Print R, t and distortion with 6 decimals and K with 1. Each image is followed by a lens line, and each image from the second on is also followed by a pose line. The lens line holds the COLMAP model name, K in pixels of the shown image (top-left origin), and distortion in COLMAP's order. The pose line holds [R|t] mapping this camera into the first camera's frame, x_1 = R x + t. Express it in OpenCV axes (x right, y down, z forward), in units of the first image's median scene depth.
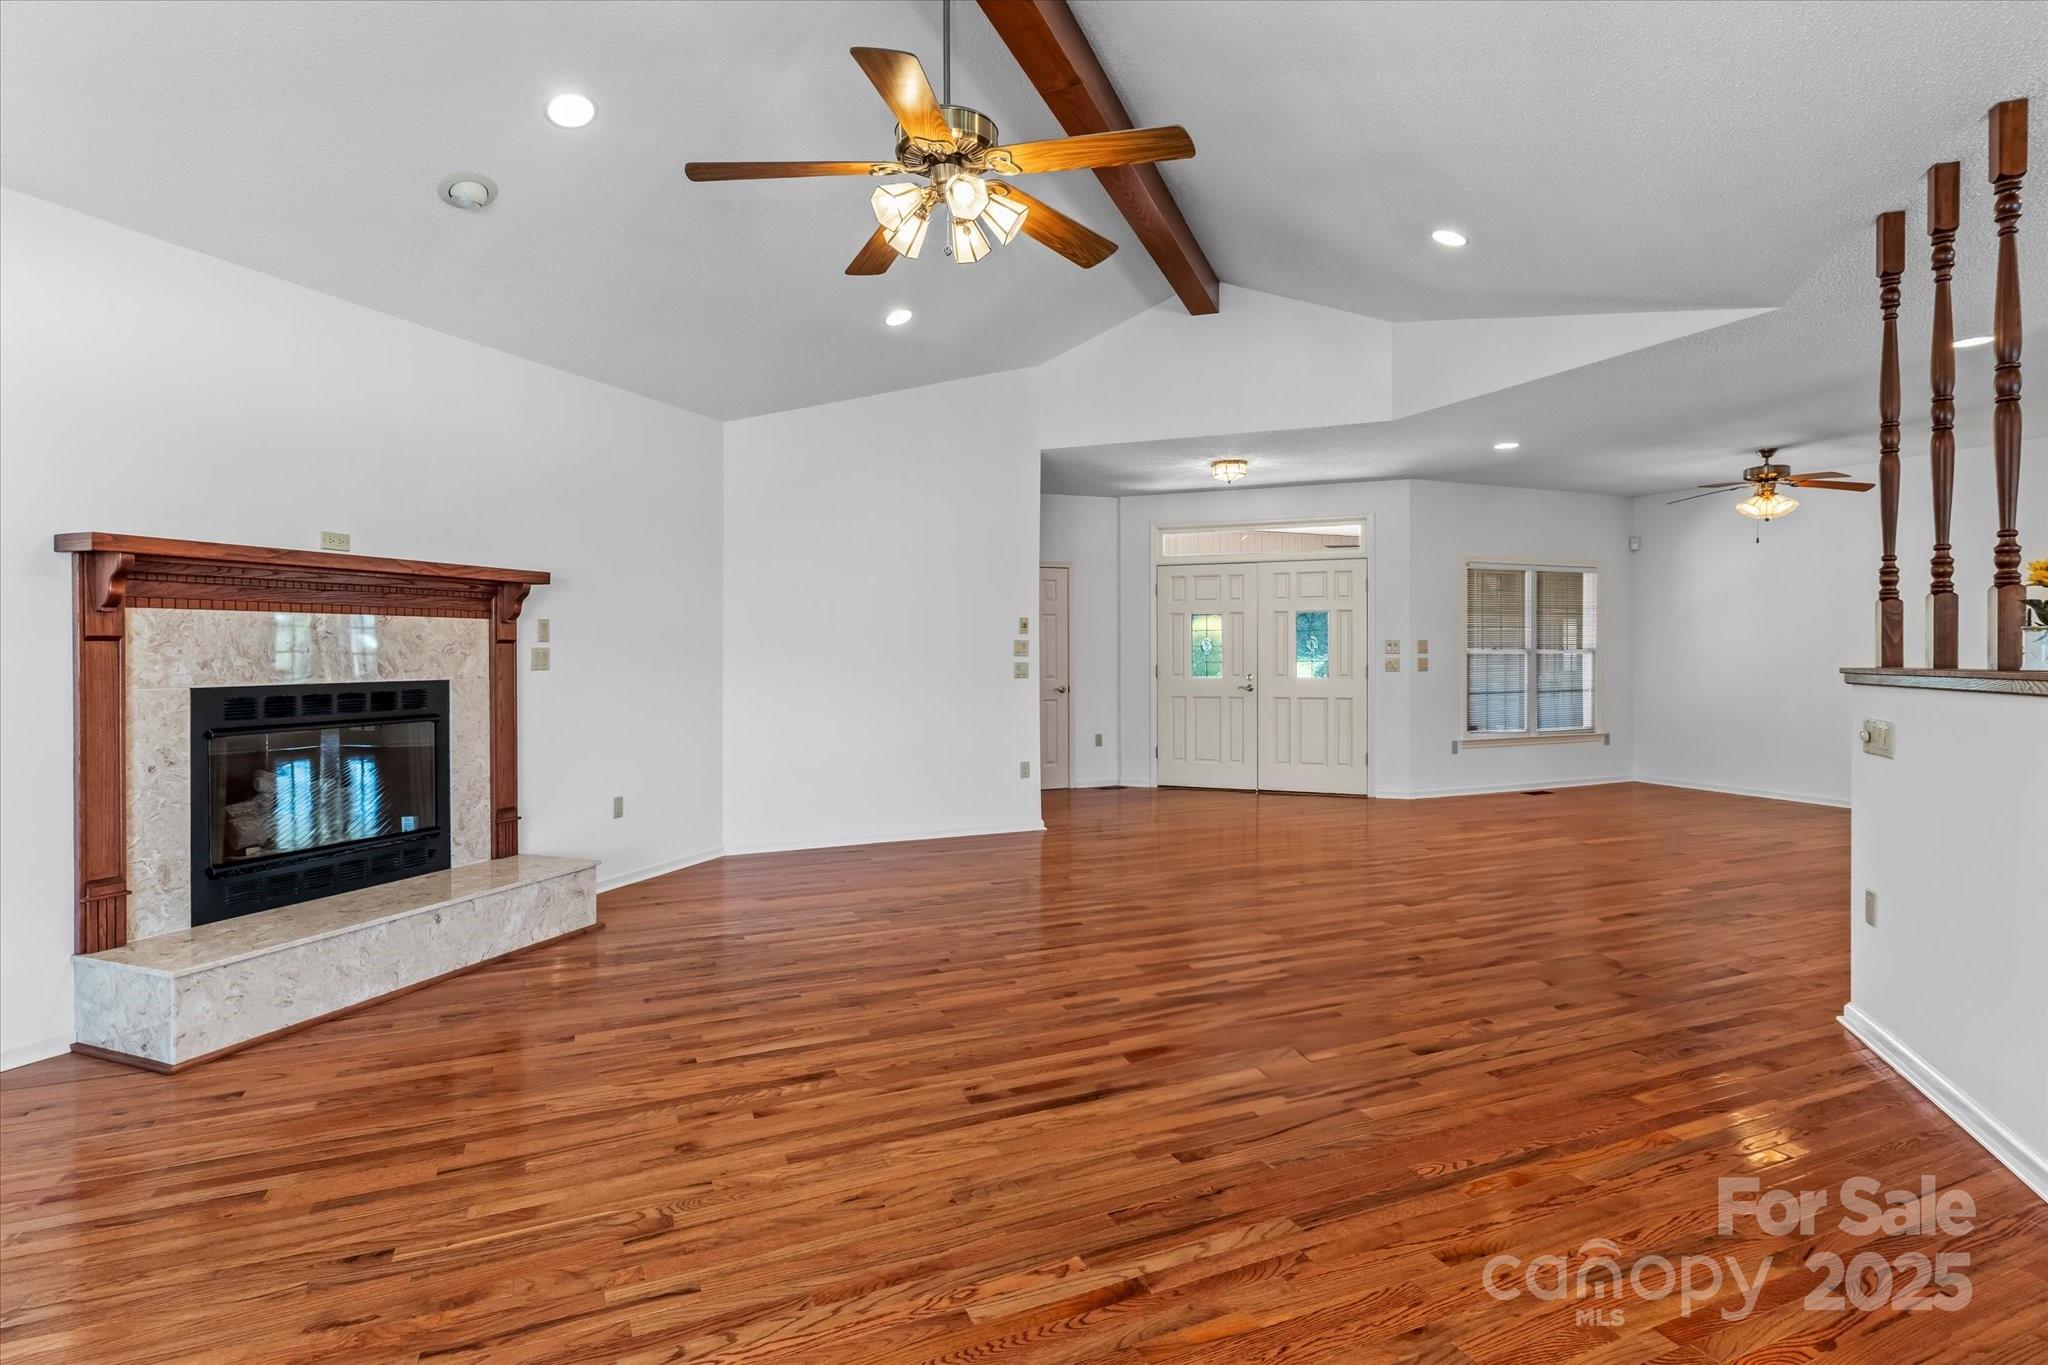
lens RADIAL K [[1006.0, 0, 1026.7], [0, 1006.0, 670.5], [0, 0, 1]] dist [0.002318, -0.000104]
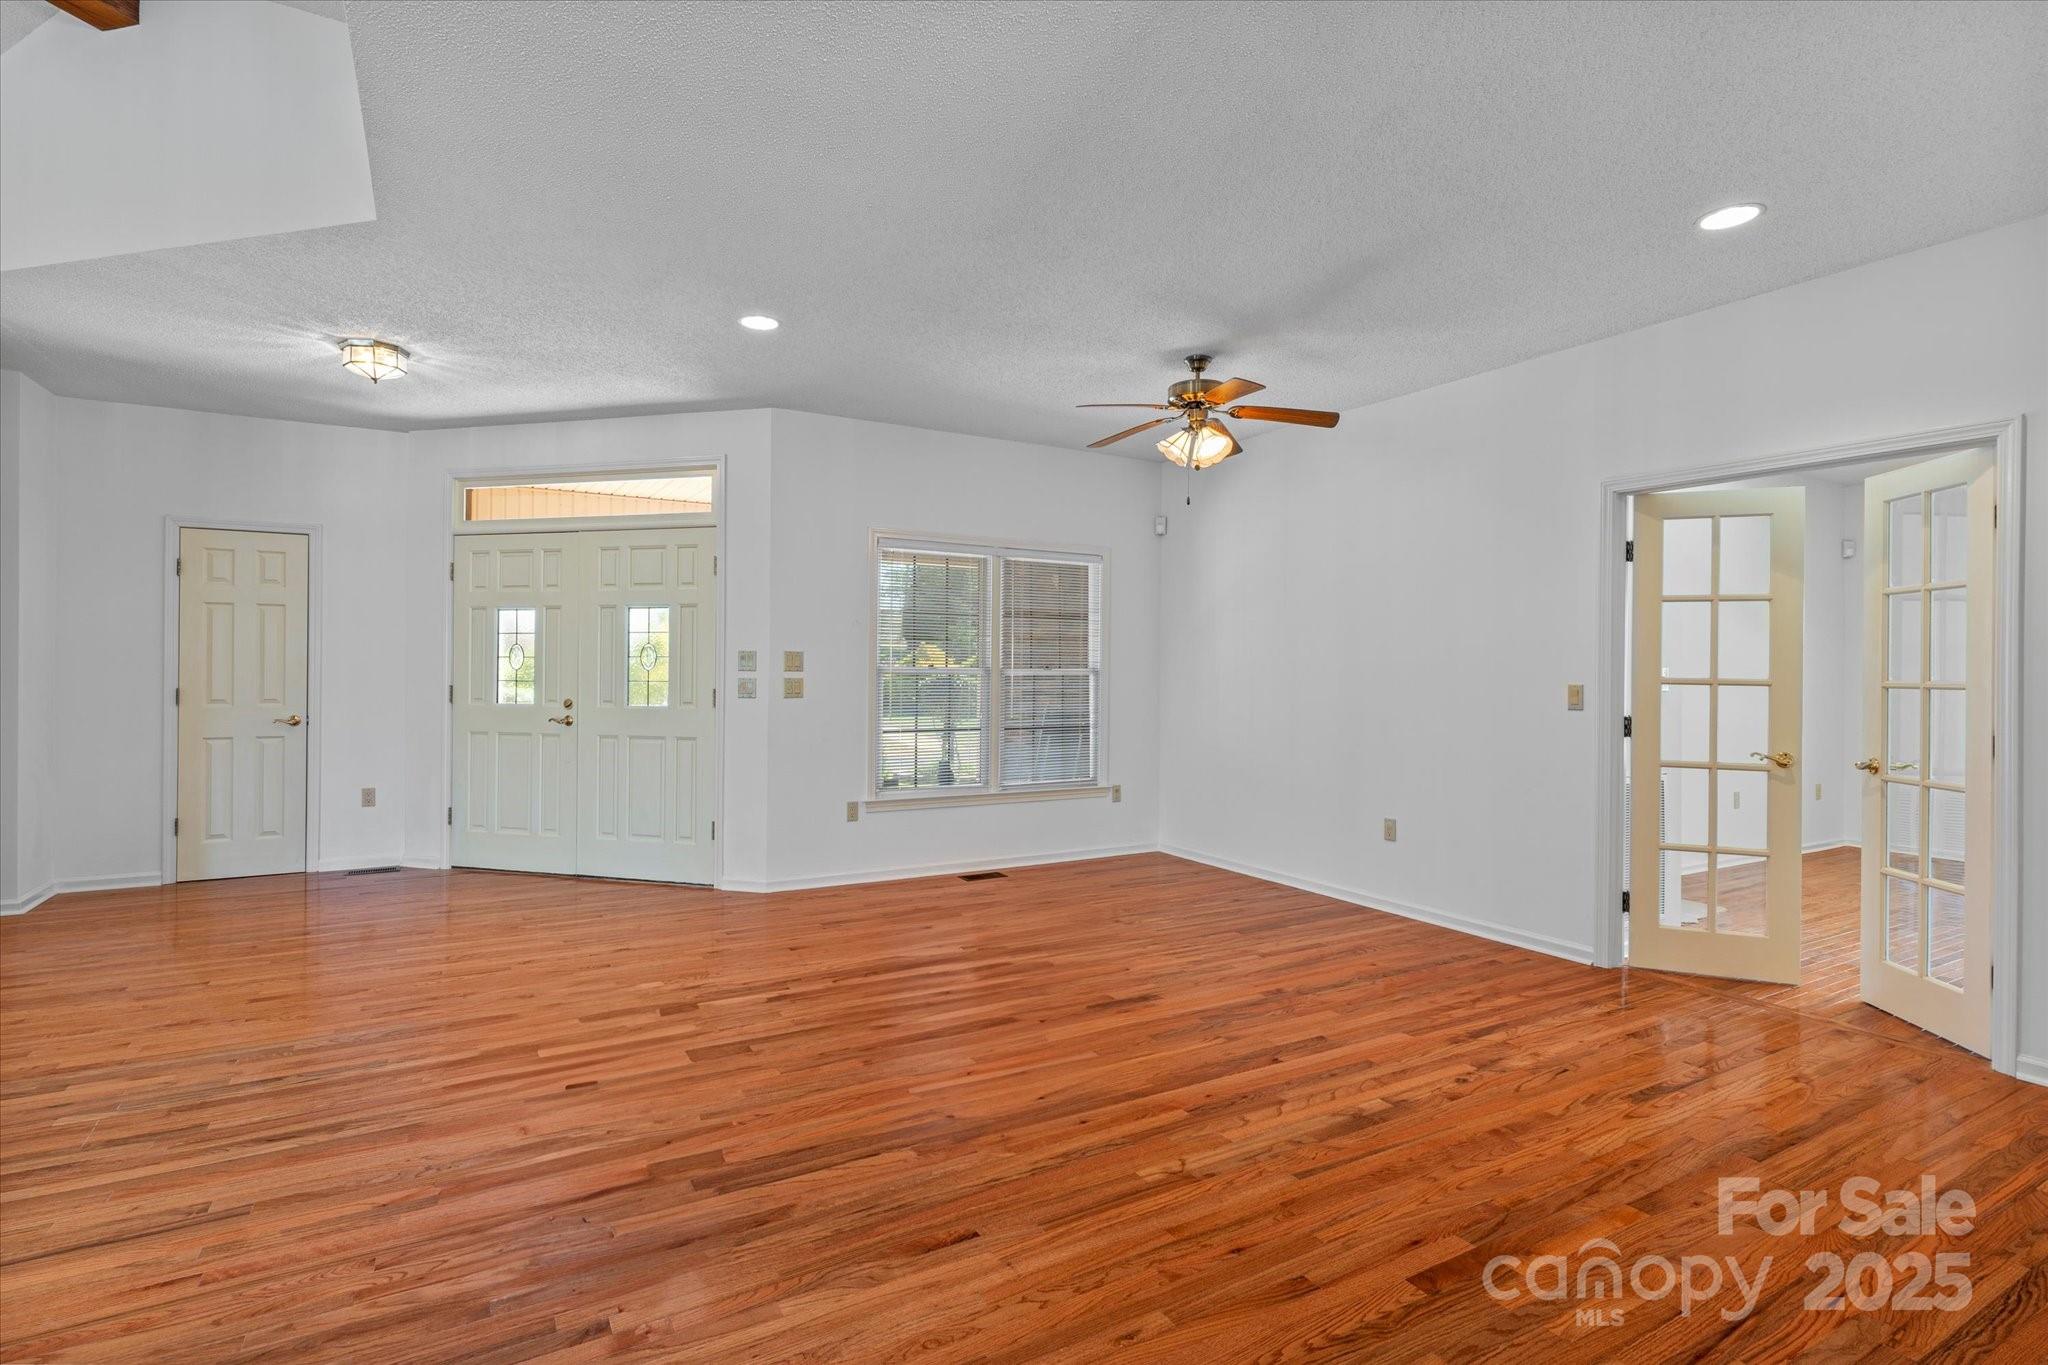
lens RADIAL K [[1006.0, 0, 1022.8], [0, 1006.0, 684.6], [0, 0, 1]] dist [0.002318, -0.000104]
pose [[0.989446, 0.012322, 0.144378, 0.443754], [-0.011884, 0.999922, -0.003896, -0.007503], [-0.144415, 0.002139, 0.989515, 0.320635]]
